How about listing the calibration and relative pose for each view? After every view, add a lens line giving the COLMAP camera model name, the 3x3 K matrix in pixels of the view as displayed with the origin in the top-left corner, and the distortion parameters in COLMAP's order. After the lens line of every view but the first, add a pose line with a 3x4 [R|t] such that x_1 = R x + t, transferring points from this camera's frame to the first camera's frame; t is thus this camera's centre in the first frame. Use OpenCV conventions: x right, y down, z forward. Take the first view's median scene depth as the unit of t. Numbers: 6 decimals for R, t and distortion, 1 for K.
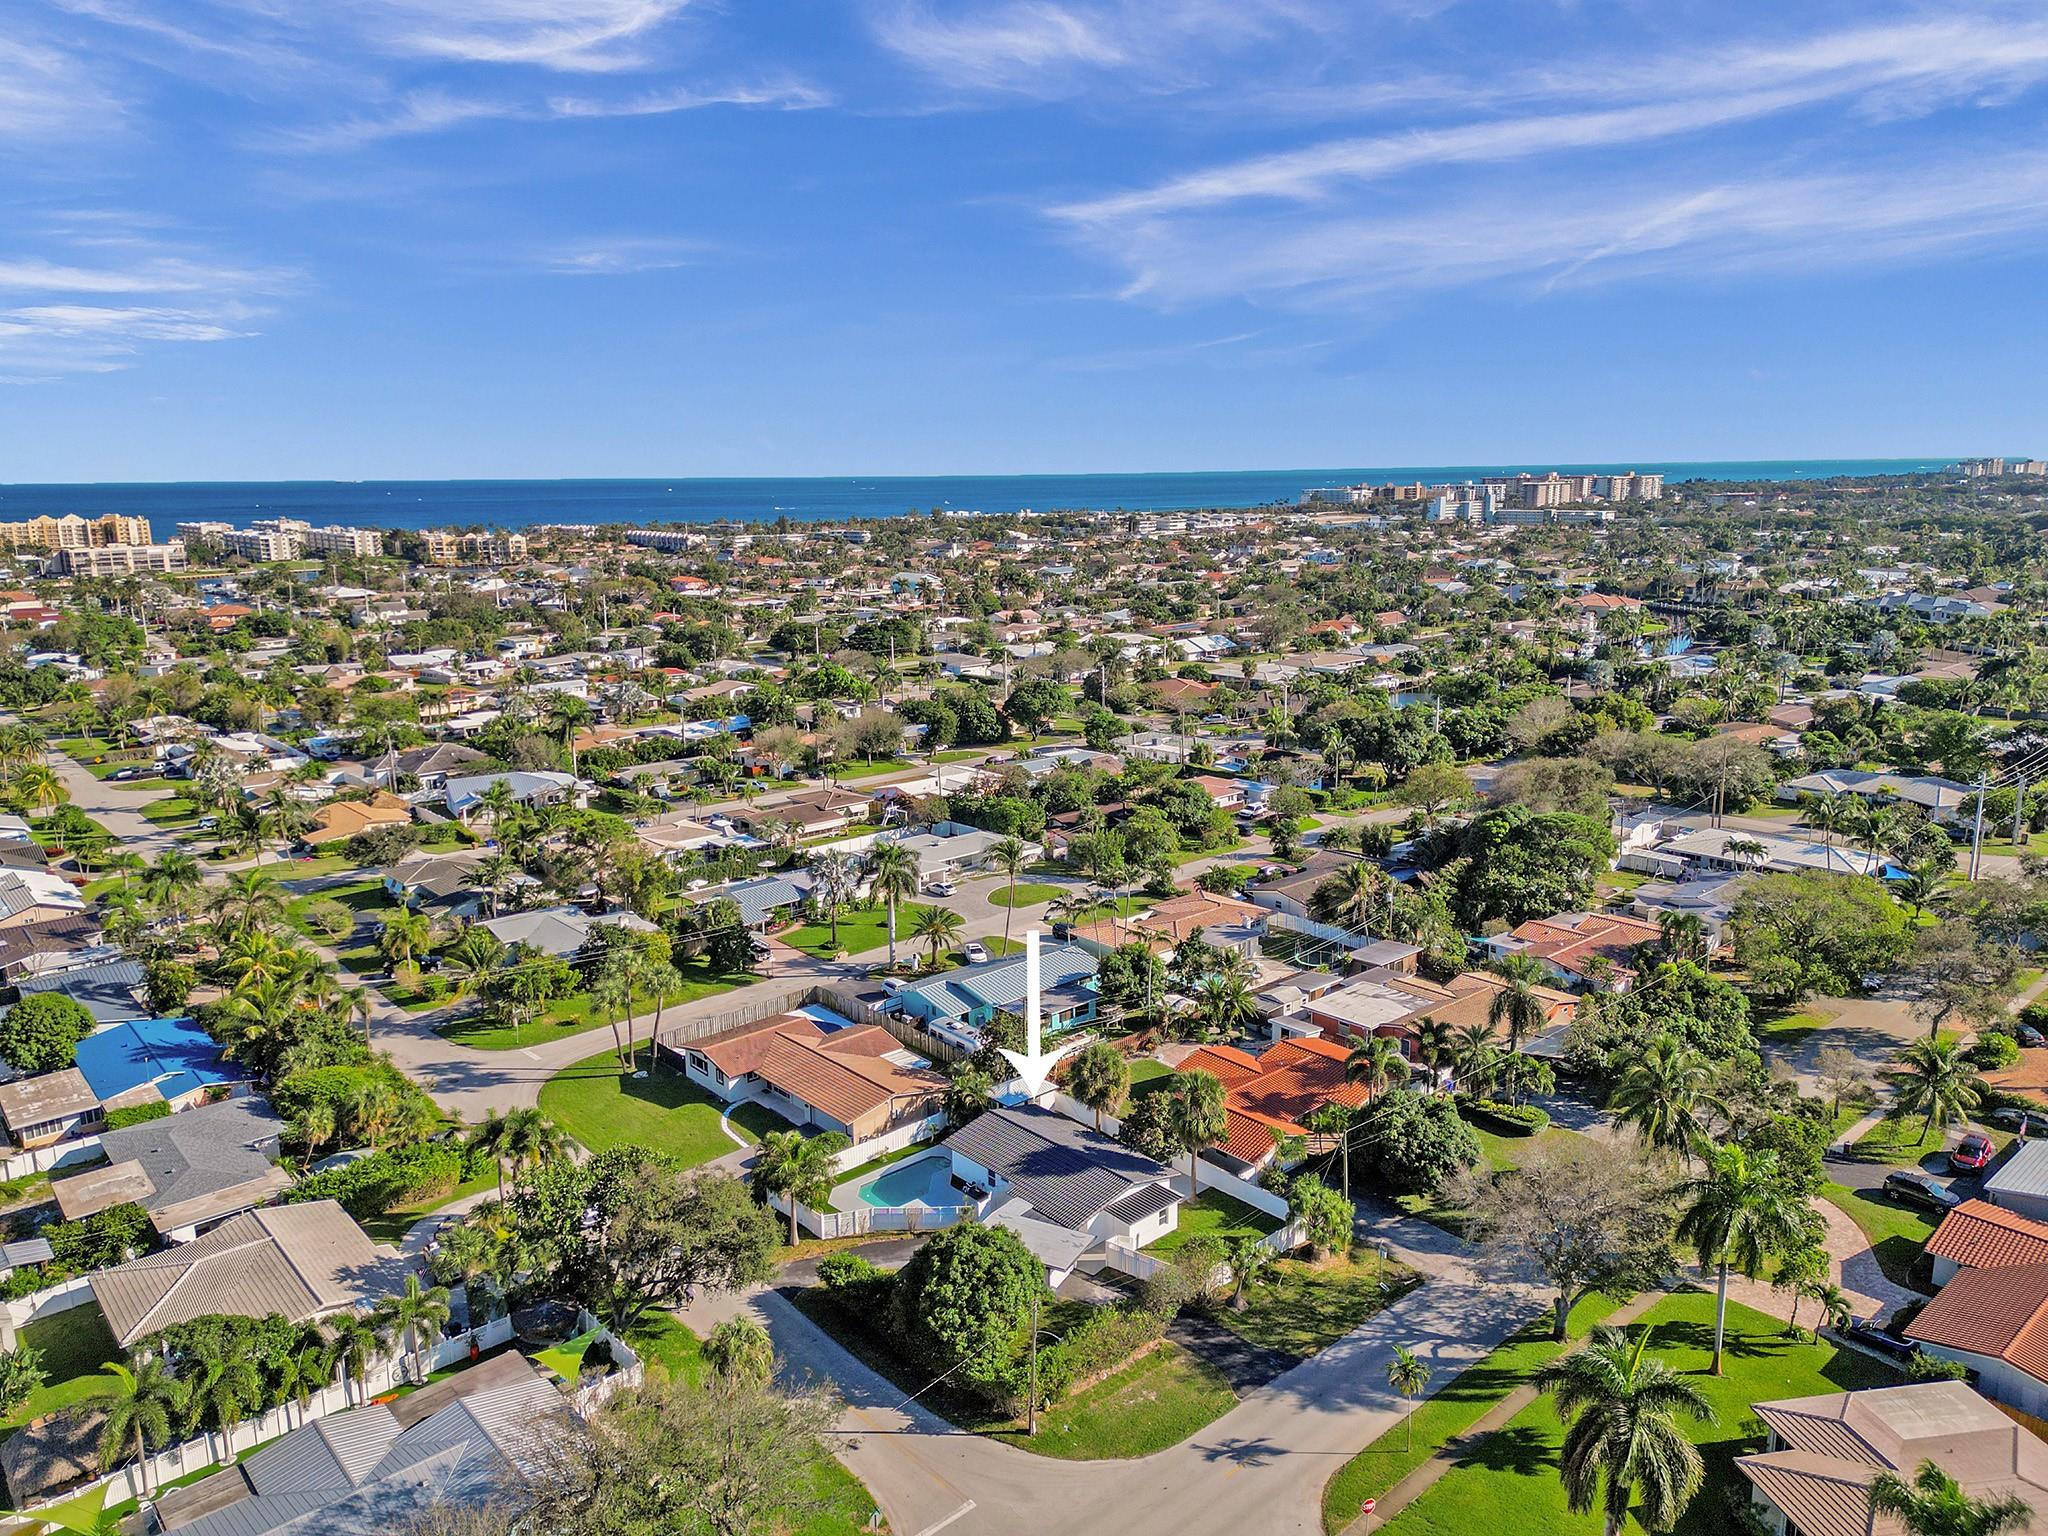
lens RADIAL K [[1421.0, 0, 1018.9], [0, 1421.0, 788.5], [0, 0, 1]] dist [0.086766, -0.090120]
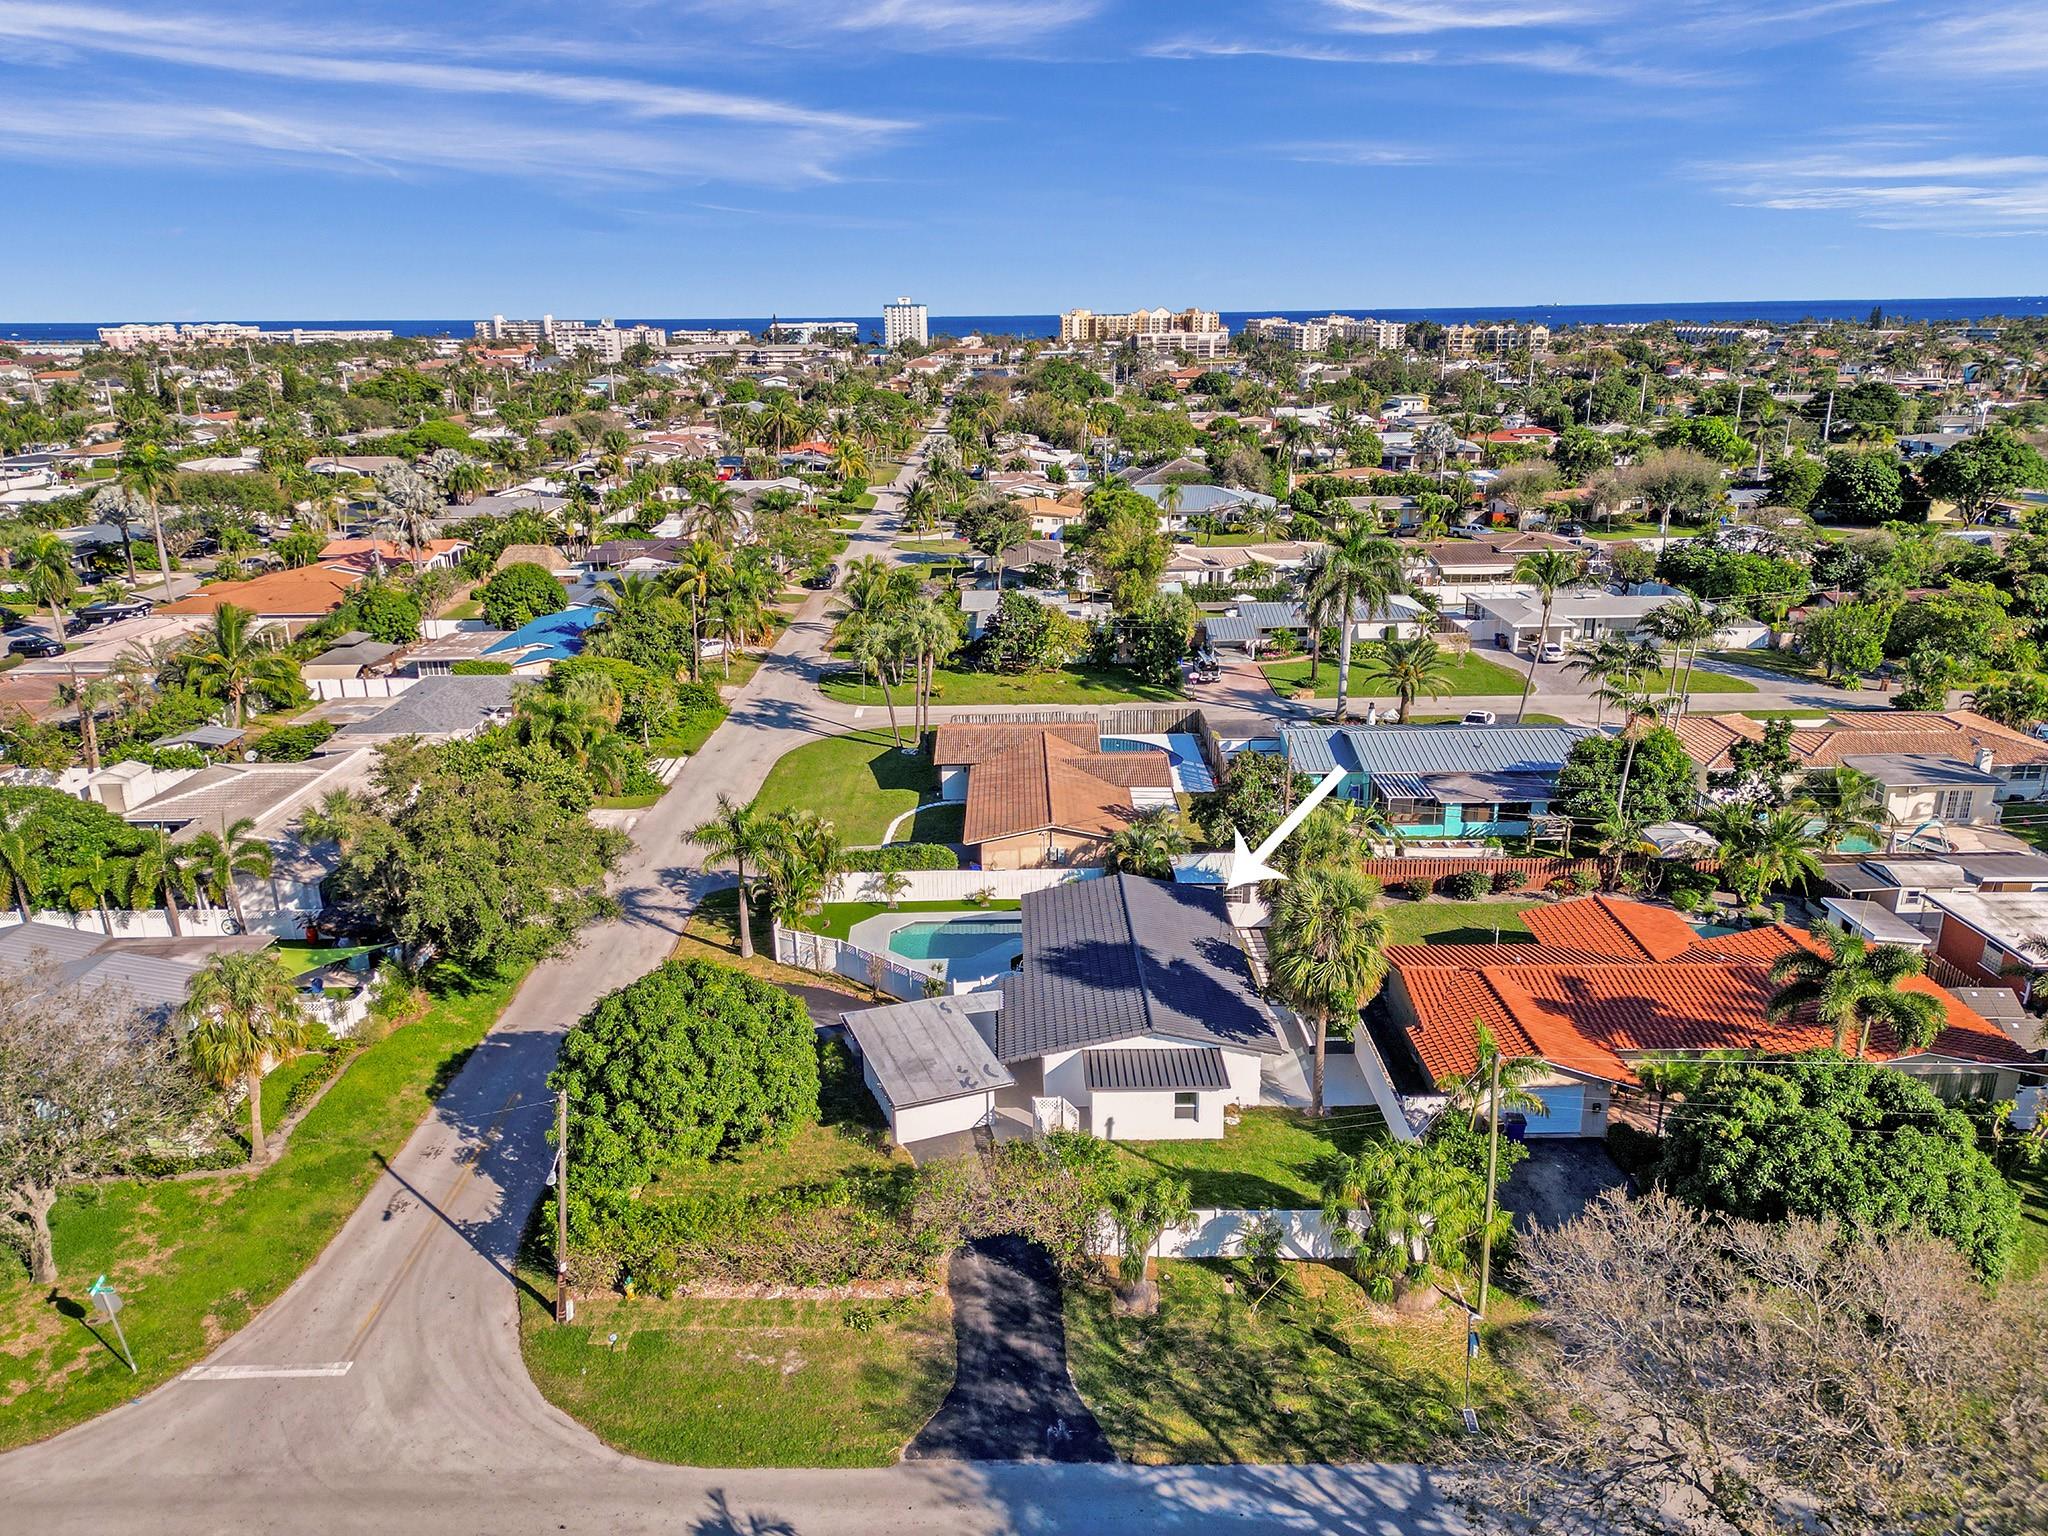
lens RADIAL K [[1428.1, 0, 1019.7], [0, 1428.1, 774.0], [0, 0, 1]] dist [0.083420, -0.081987]
pose [[0.753192, 0.206570, -0.624524, 0.274853], [-0.142710, 0.978115, 0.151412, 0.081646], [0.642133, -0.024917, 0.766188, 0.424516]]
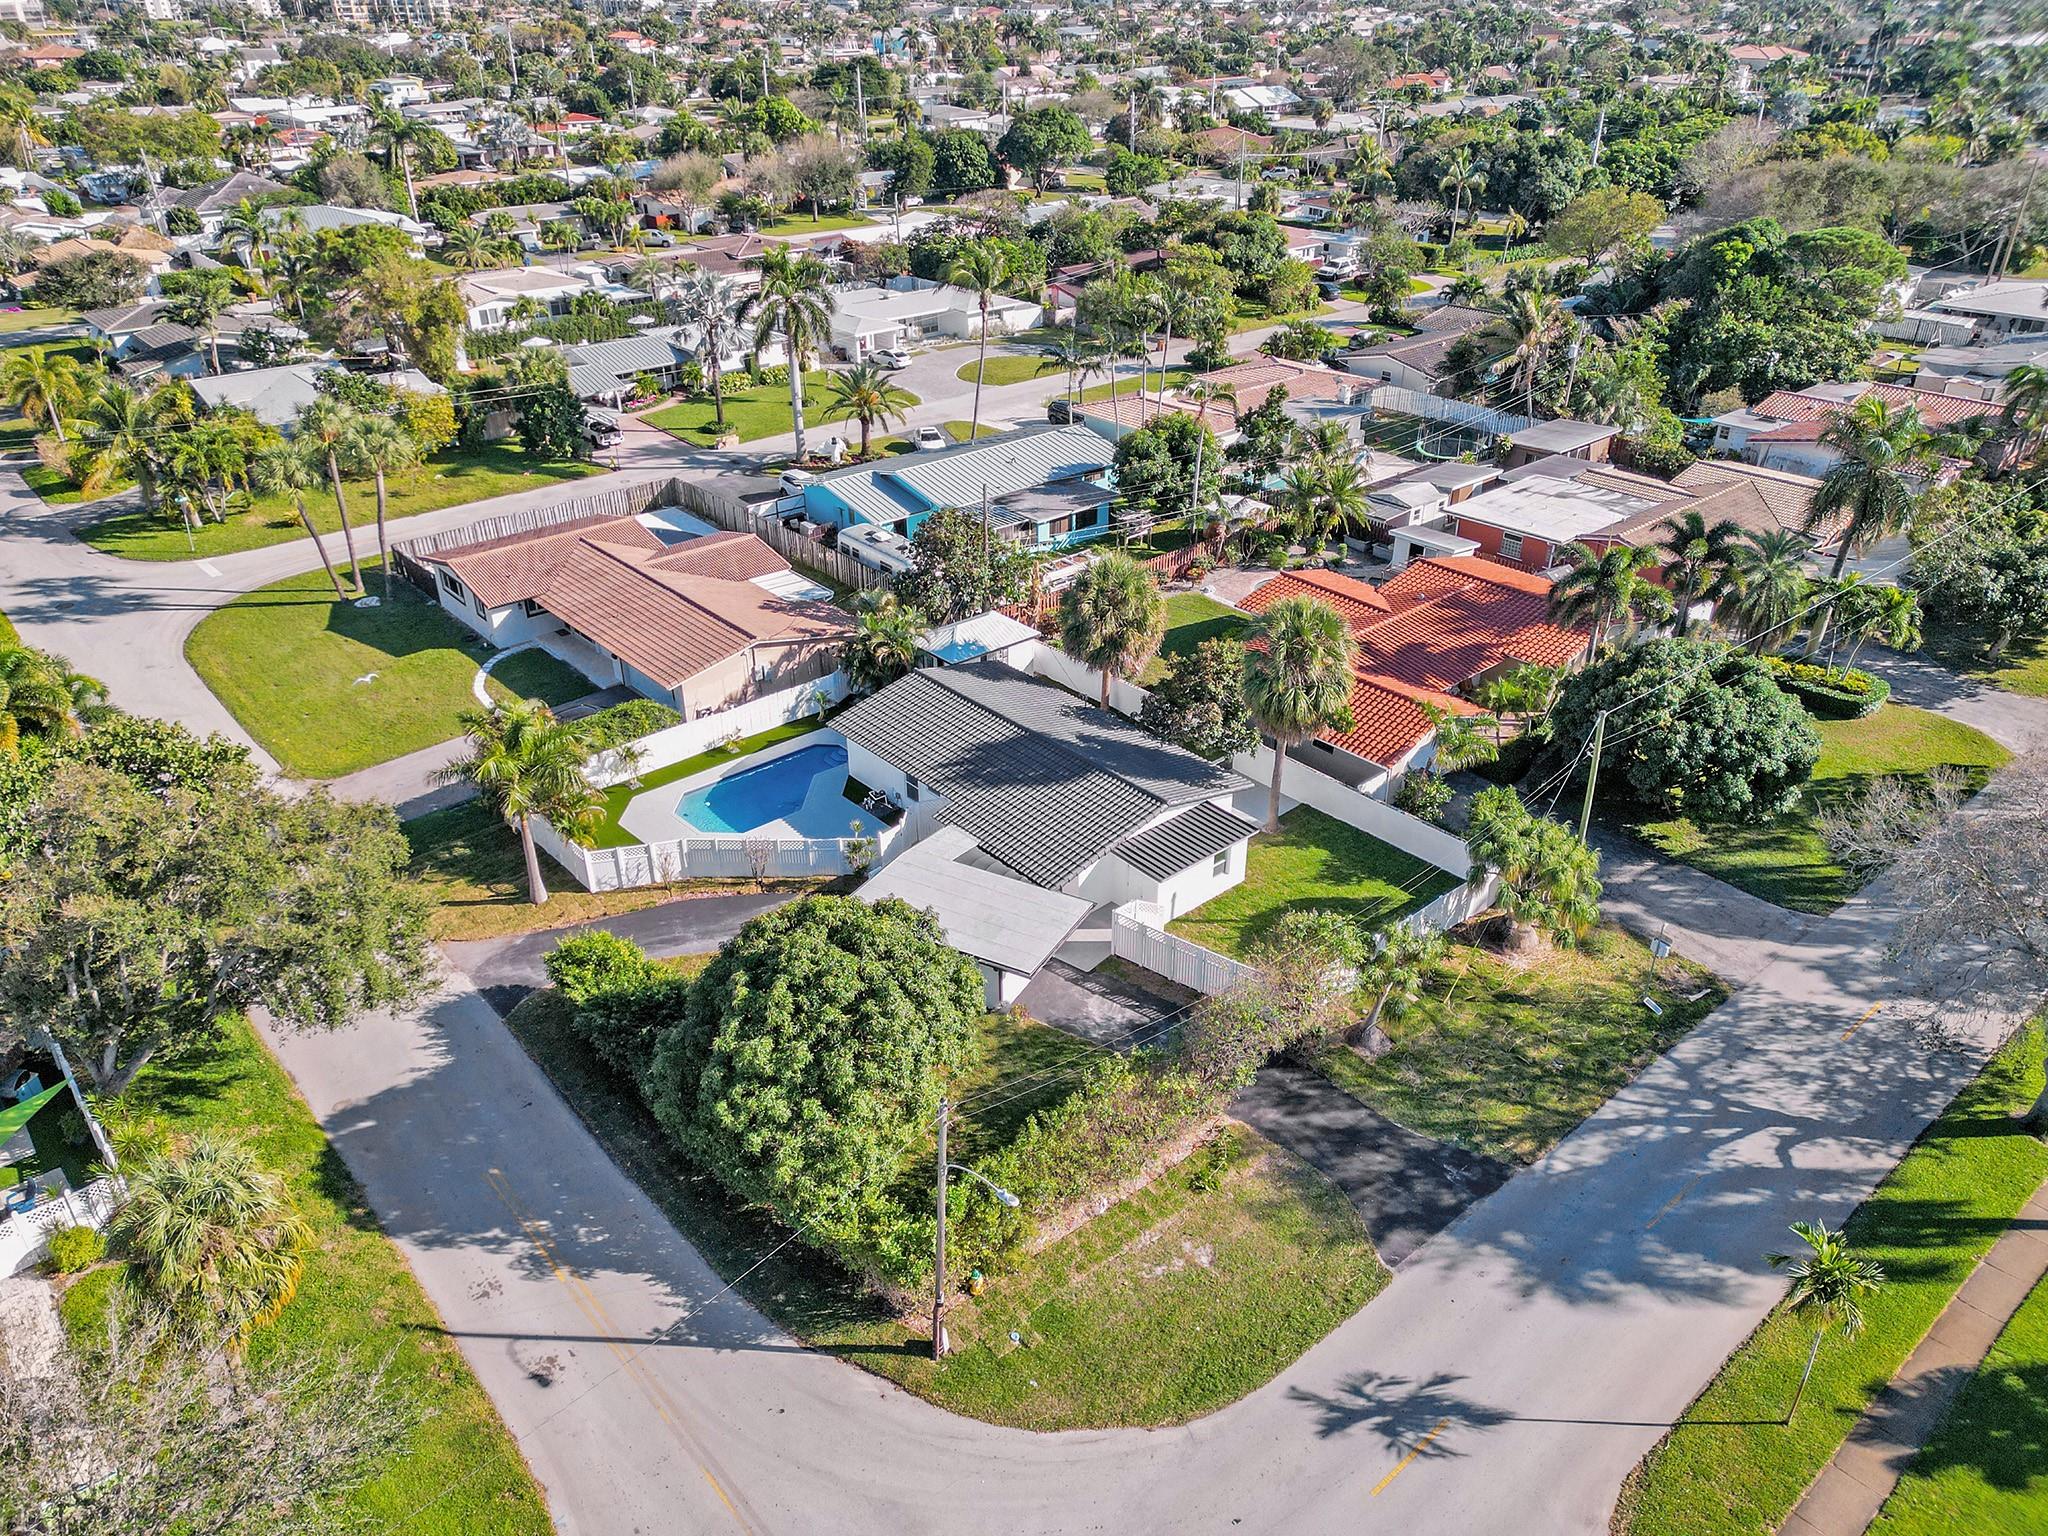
lens RADIAL K [[1428.1, 0, 1019.7], [0, 1428.1, 774.0], [0, 0, 1]] dist [0.083420, -0.081987]
pose [[0.999892, 0.013241, -0.006371, 0.021471], [-0.010852, 0.957753, 0.287387, 0.086536], [0.009907, -0.287287, 0.957793, 0.377983]]
